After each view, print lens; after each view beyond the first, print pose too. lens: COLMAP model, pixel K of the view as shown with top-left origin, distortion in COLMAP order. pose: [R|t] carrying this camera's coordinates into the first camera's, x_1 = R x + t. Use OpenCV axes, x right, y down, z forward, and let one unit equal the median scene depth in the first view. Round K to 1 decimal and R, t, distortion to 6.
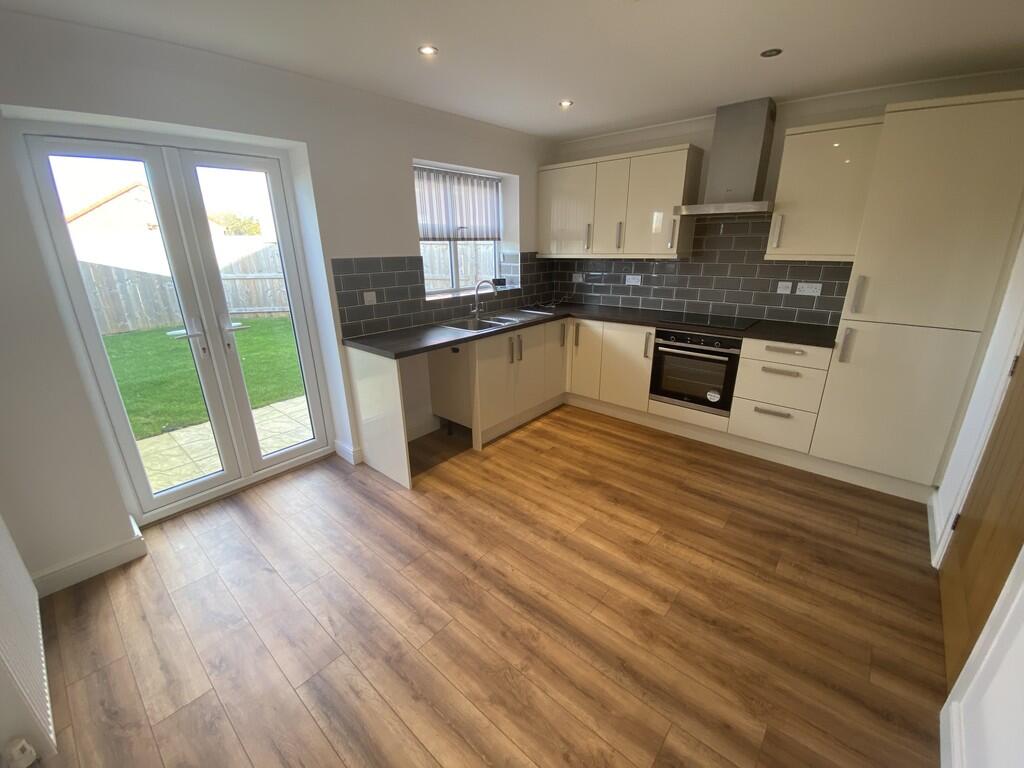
lens RADIAL K [[423.3, 0, 511.9], [0, 423.3, 381.4], [0, 0, 1]] dist [-0.001257, -0.000253]
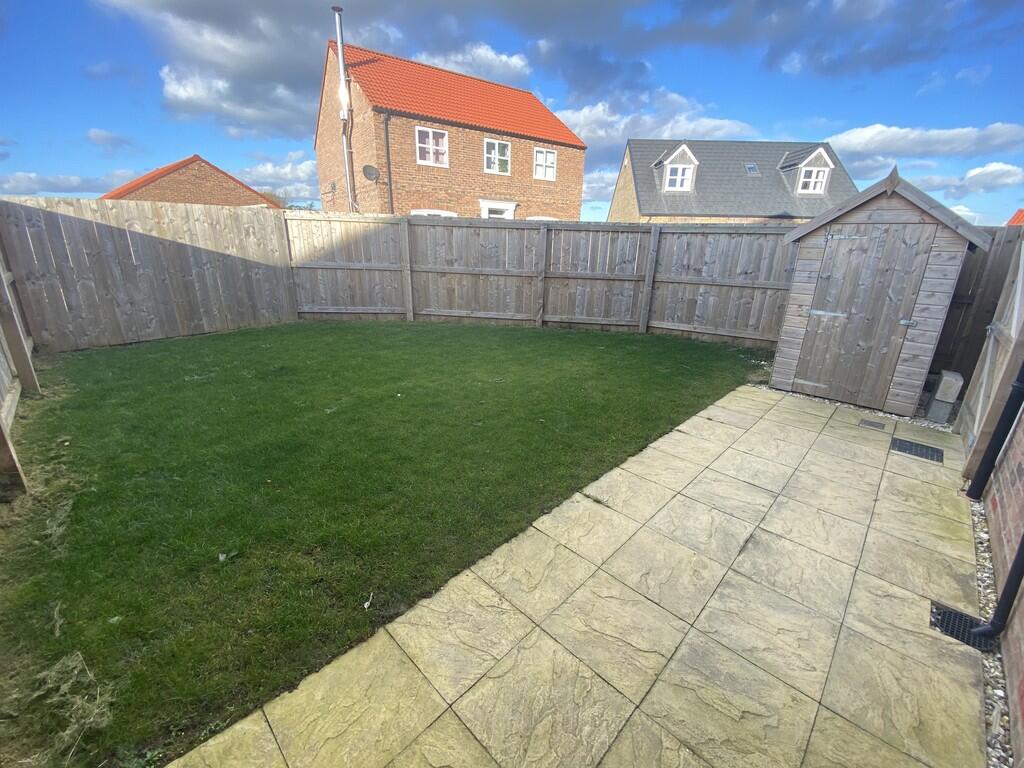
lens RADIAL K [[423.3, 0, 512.3], [0, 423.3, 378.8], [0, 0, 1]] dist [-0.001257, -0.000253]
pose [[0.997751, 0.047959, -0.046834, -0.293645], [-0.048513, 0.998764, -0.010771, -0.050992], [0.046259, 0.013019, 0.998845, 0.255729]]
